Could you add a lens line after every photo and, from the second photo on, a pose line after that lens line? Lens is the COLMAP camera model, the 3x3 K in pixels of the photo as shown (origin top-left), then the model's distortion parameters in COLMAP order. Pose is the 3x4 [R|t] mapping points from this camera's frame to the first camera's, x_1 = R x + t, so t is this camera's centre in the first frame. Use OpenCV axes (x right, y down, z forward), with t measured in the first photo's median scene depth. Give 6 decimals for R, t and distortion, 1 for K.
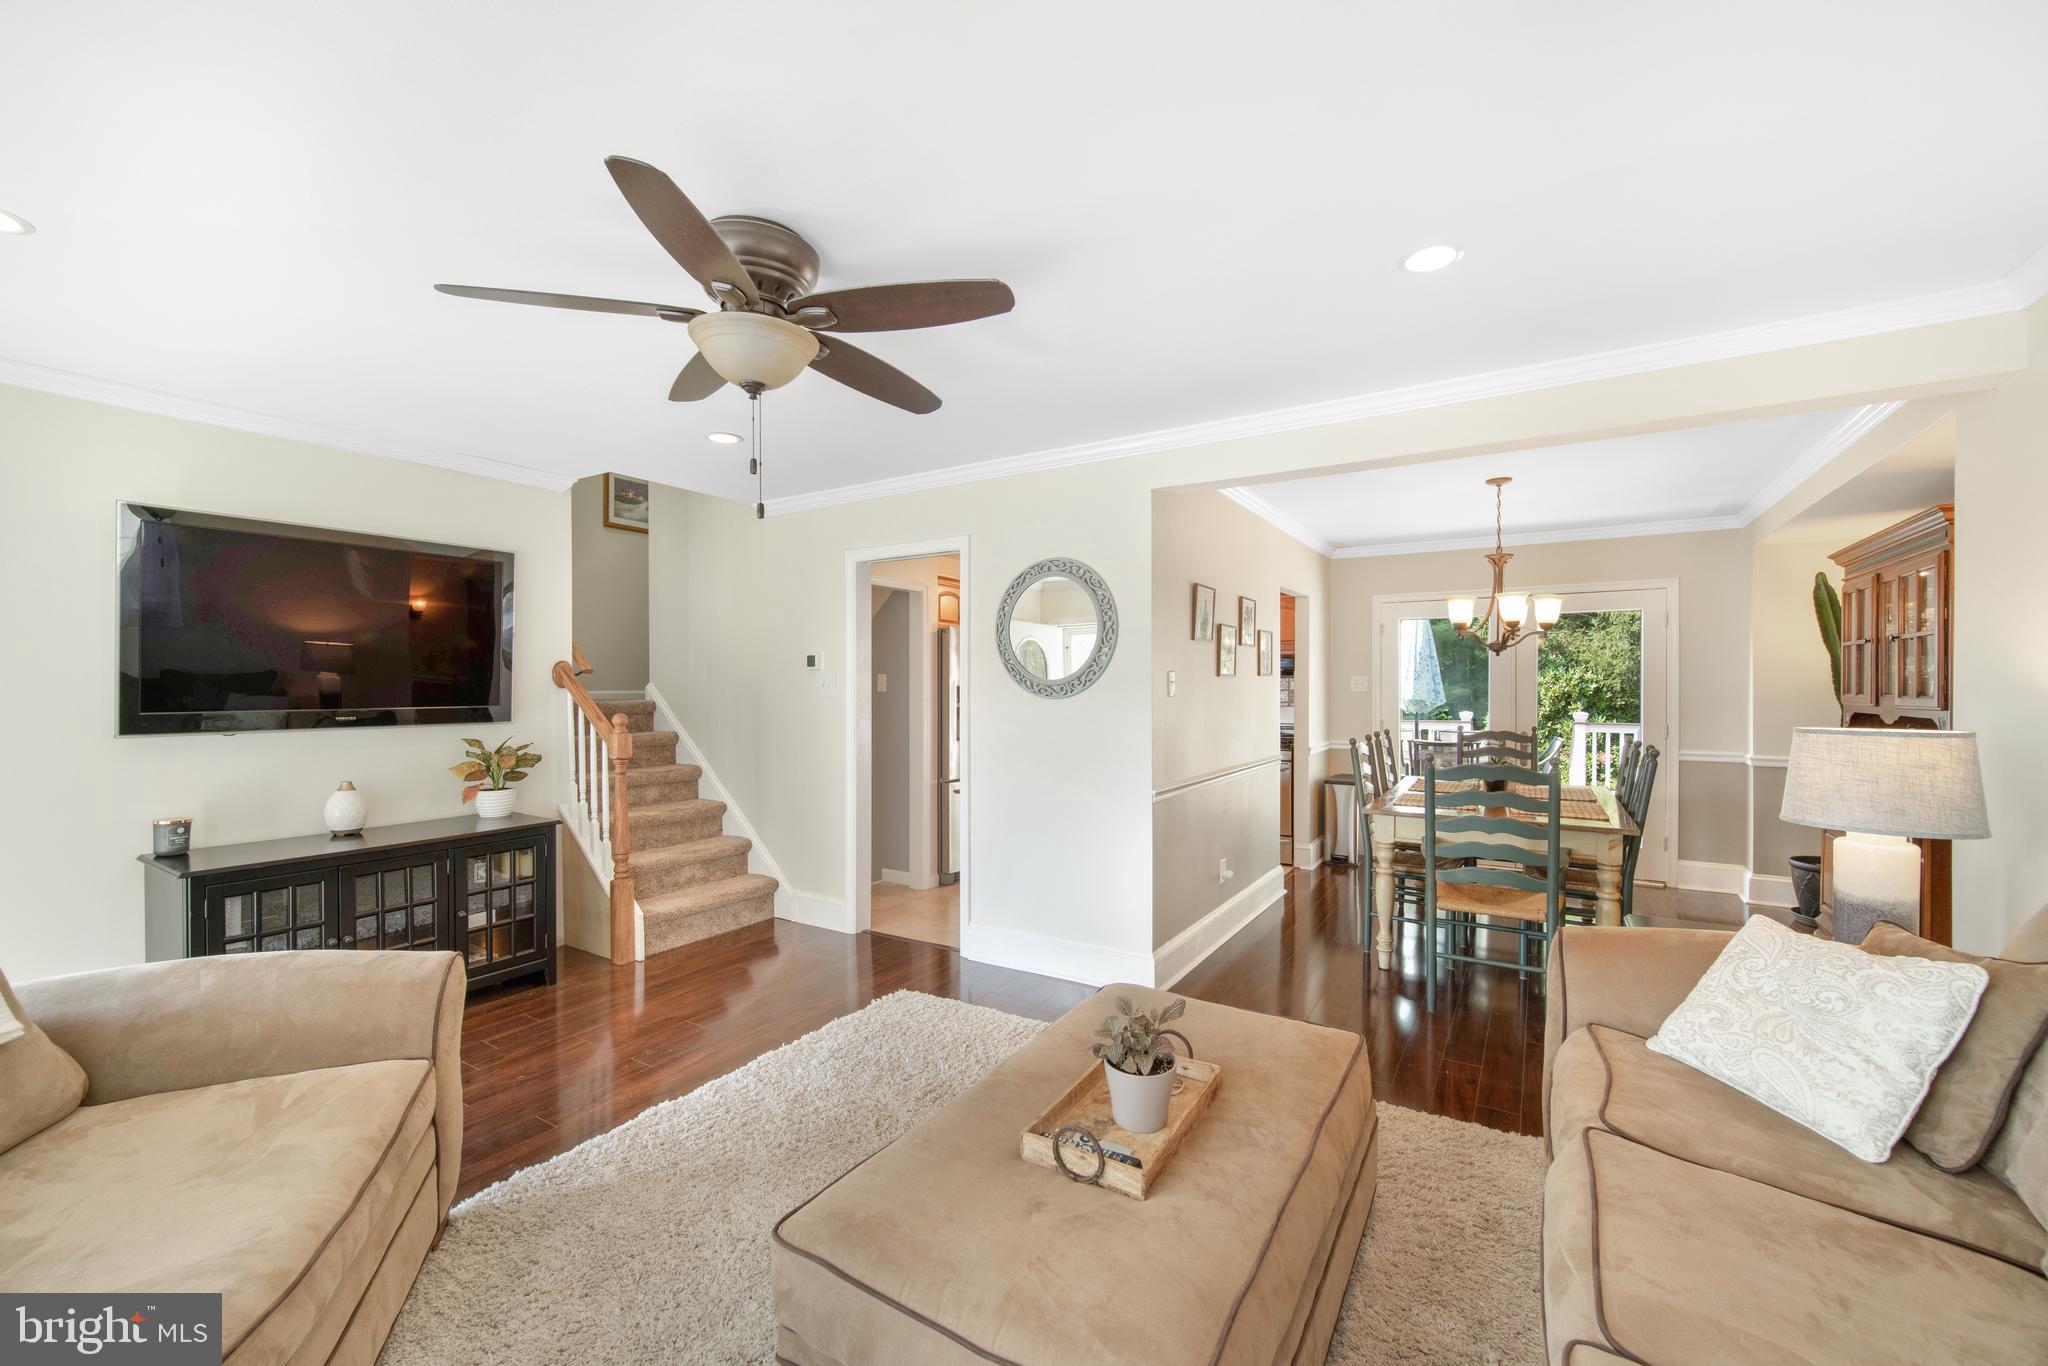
lens RADIAL K [[838.3, 0, 1015.4], [0, 838.3, 687.9], [0, 0, 1]] dist [-0.004958, 0.001186]
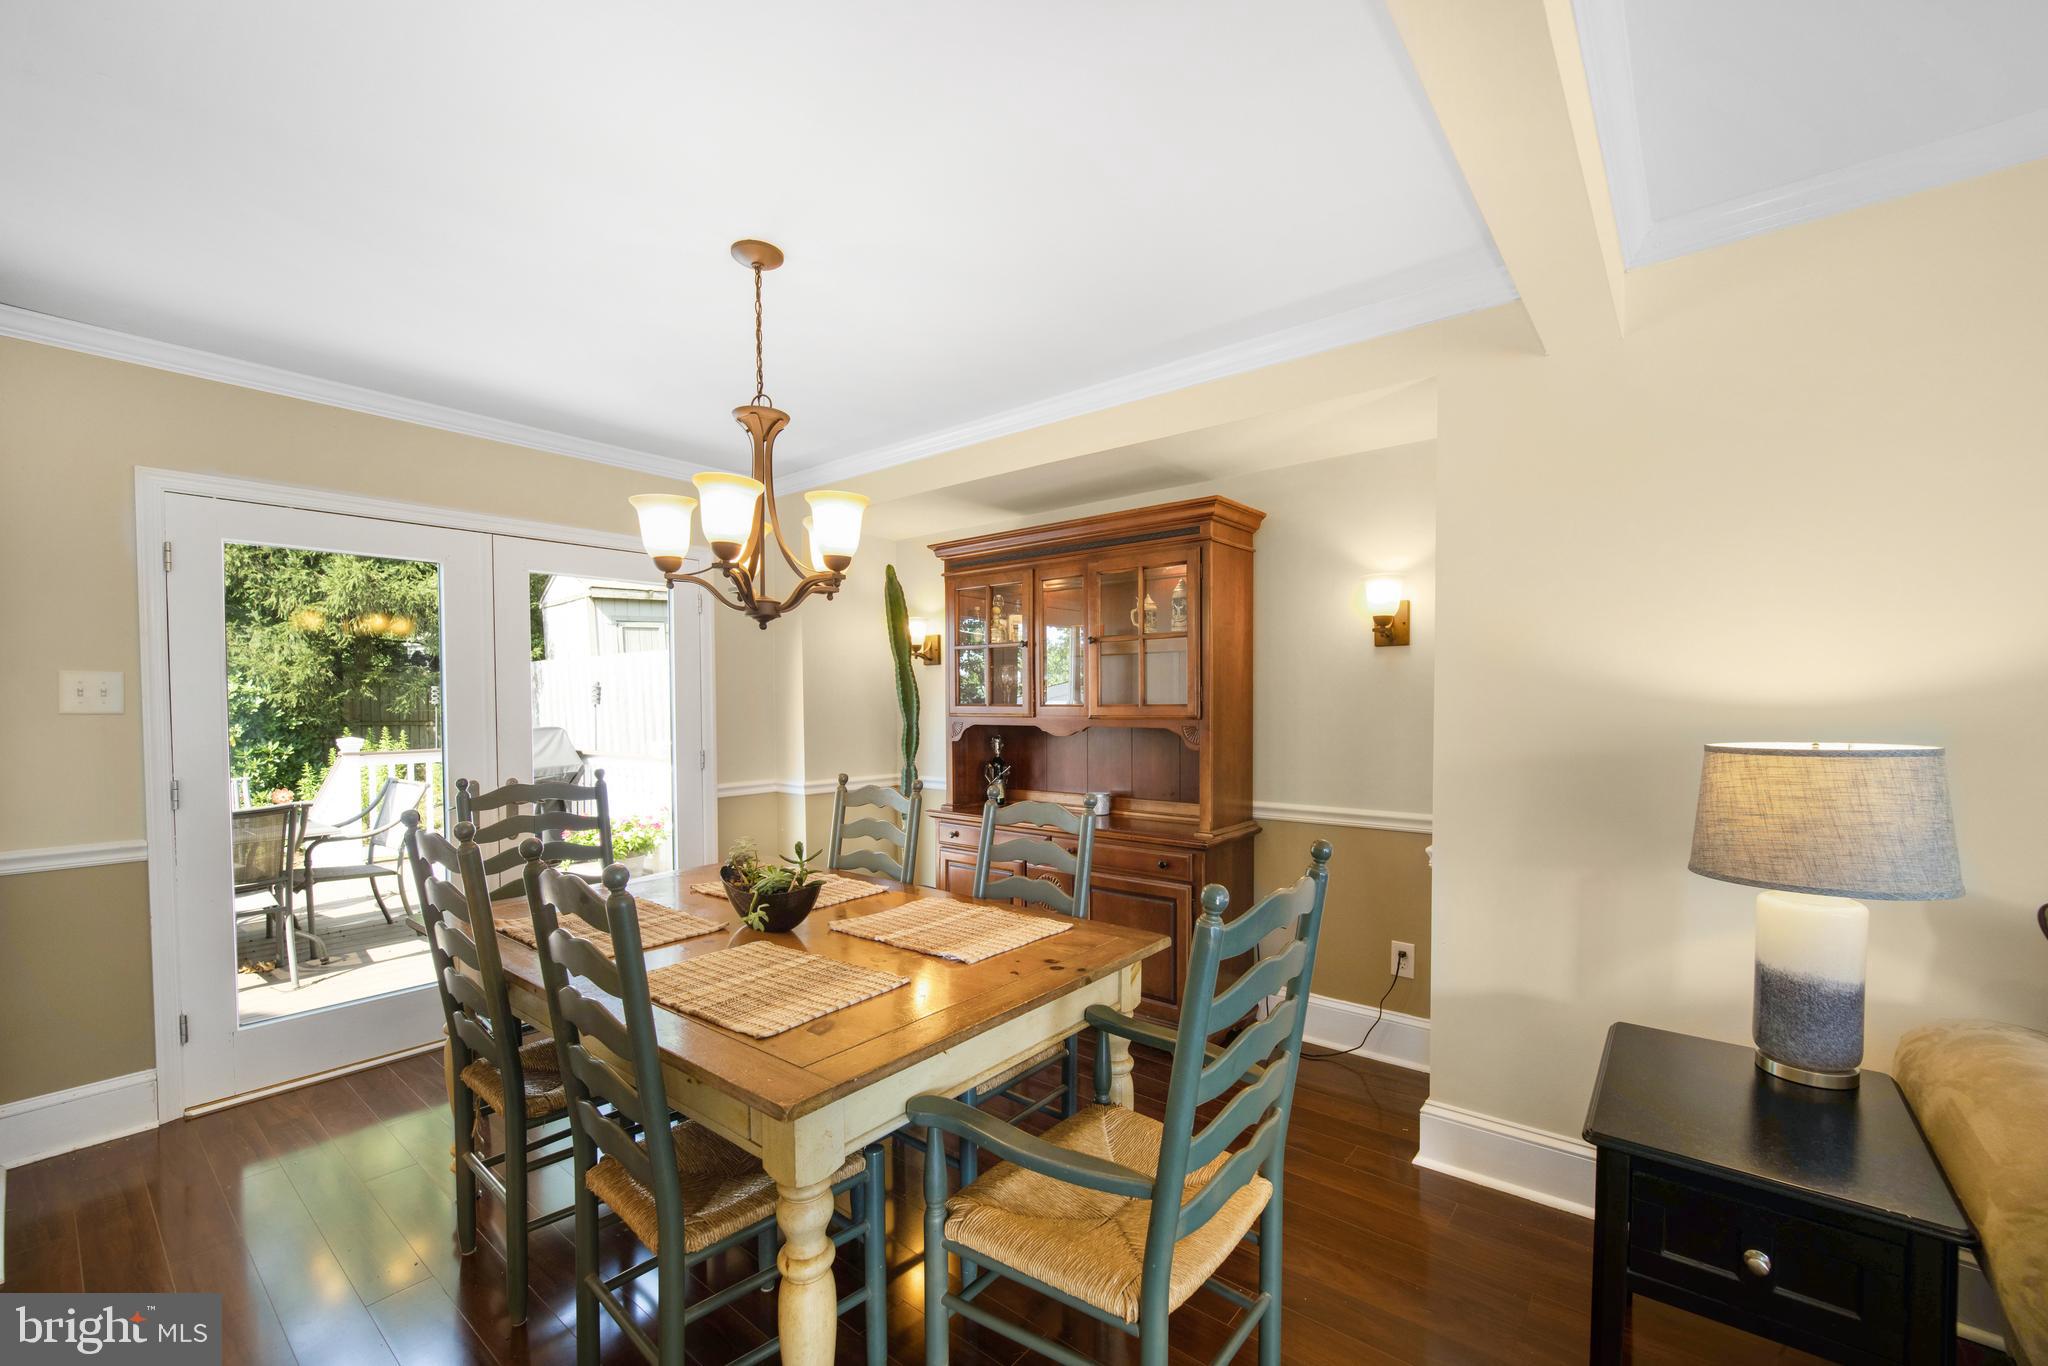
lens RADIAL K [[838.3, 0, 1051.0], [0, 838.3, 711.8], [0, 0, 1]] dist [-0.004958, 0.001186]
pose [[0.112303, -0.013693, 0.993580, 0.036007], [0.004914, 0.999900, 0.013225, 0.000578], [-0.993662, 0.003398, 0.112359, 0.221119]]
